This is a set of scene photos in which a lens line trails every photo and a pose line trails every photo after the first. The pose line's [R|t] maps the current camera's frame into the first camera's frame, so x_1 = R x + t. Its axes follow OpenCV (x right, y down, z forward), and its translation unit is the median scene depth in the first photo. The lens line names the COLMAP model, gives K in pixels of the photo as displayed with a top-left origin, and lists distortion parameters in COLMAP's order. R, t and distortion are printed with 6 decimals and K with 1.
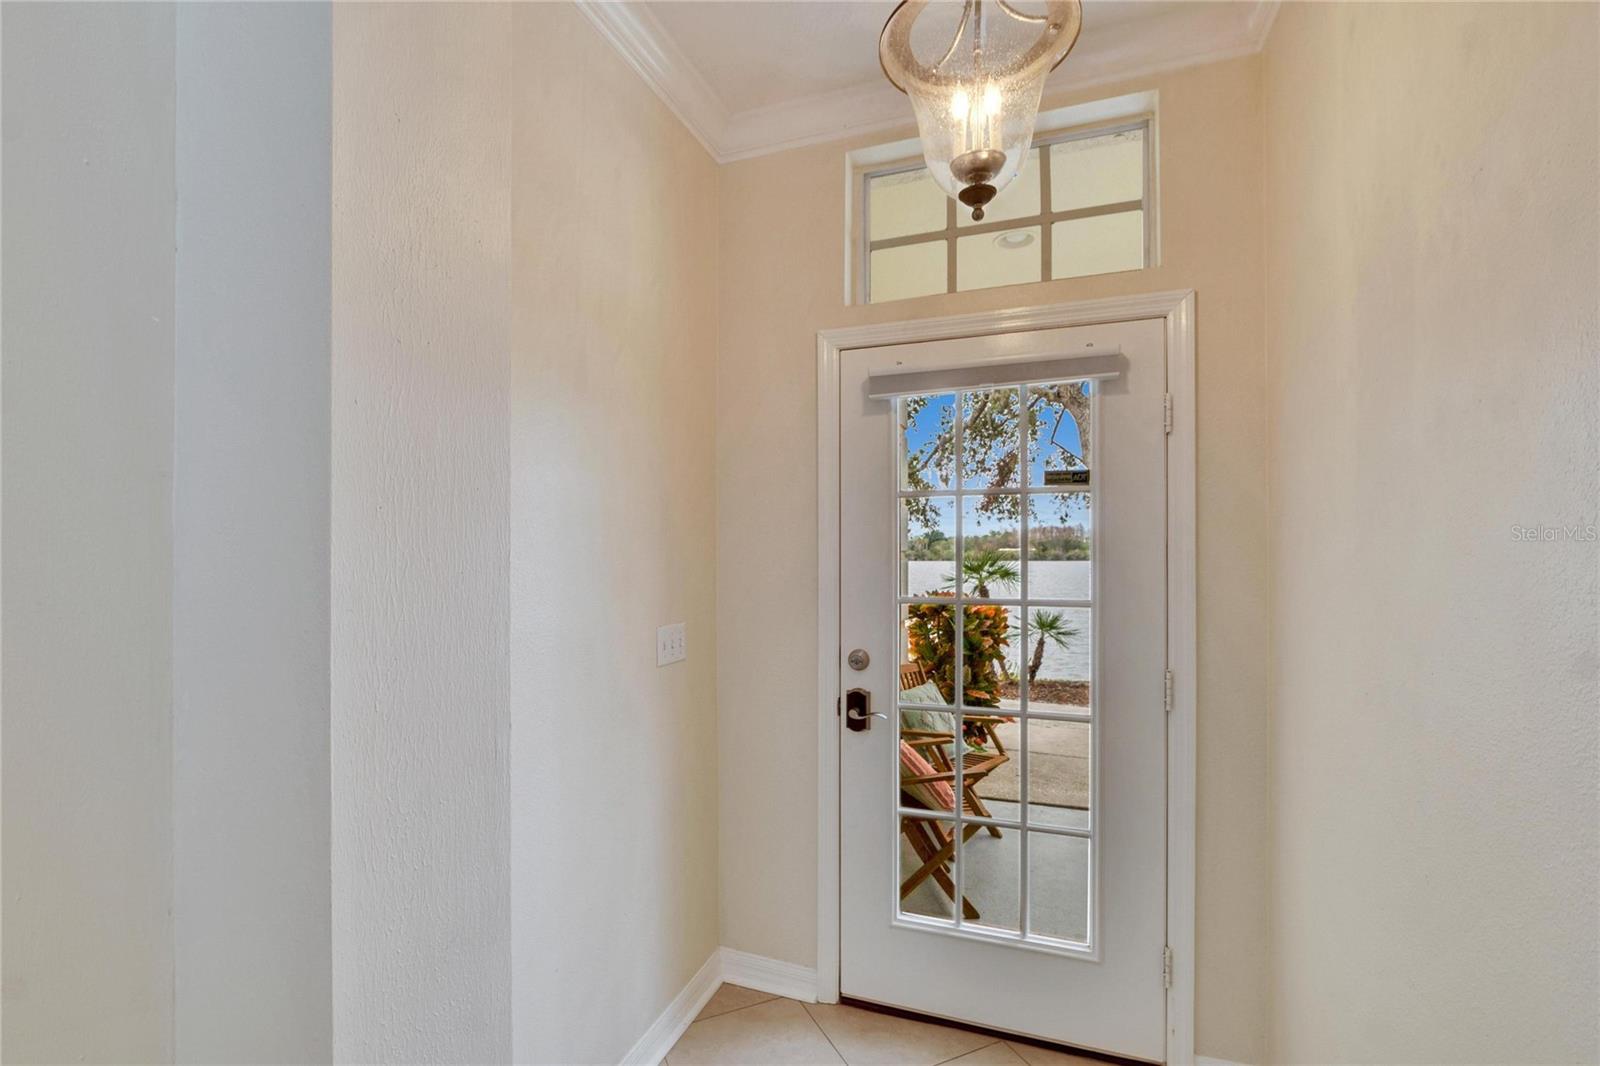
lens RADIAL K [[712.0, 0, 790.2], [0, 712.0, 547.5], [0, 0, 1]] dist [-0.002370, -0.000385]
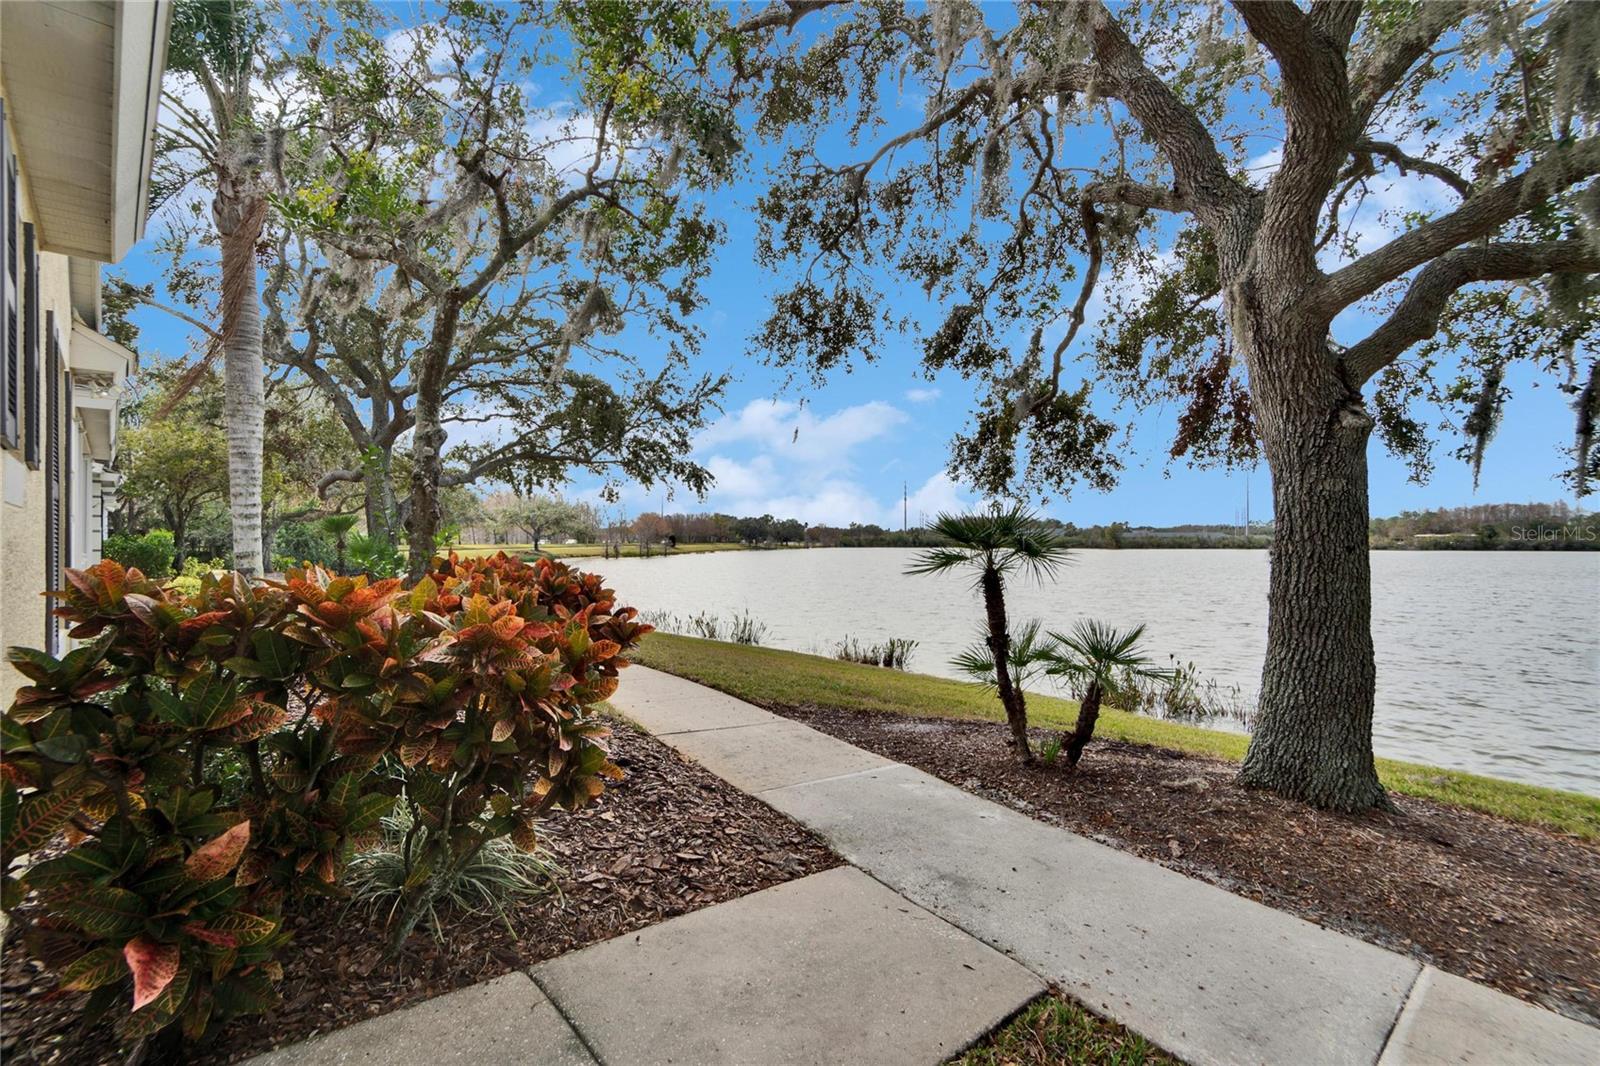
lens RADIAL K [[720.3, 0, 790.6], [0, 720.3, 532.7], [0, 0, 1]] dist [-0.001078, -0.000019]
pose [[0.906813, -0.004244, -0.421511, 0.236921], [0.003052, 0.999989, -0.003503, 0.017856], [0.421521, 0.001890, 0.906817, 0.294750]]
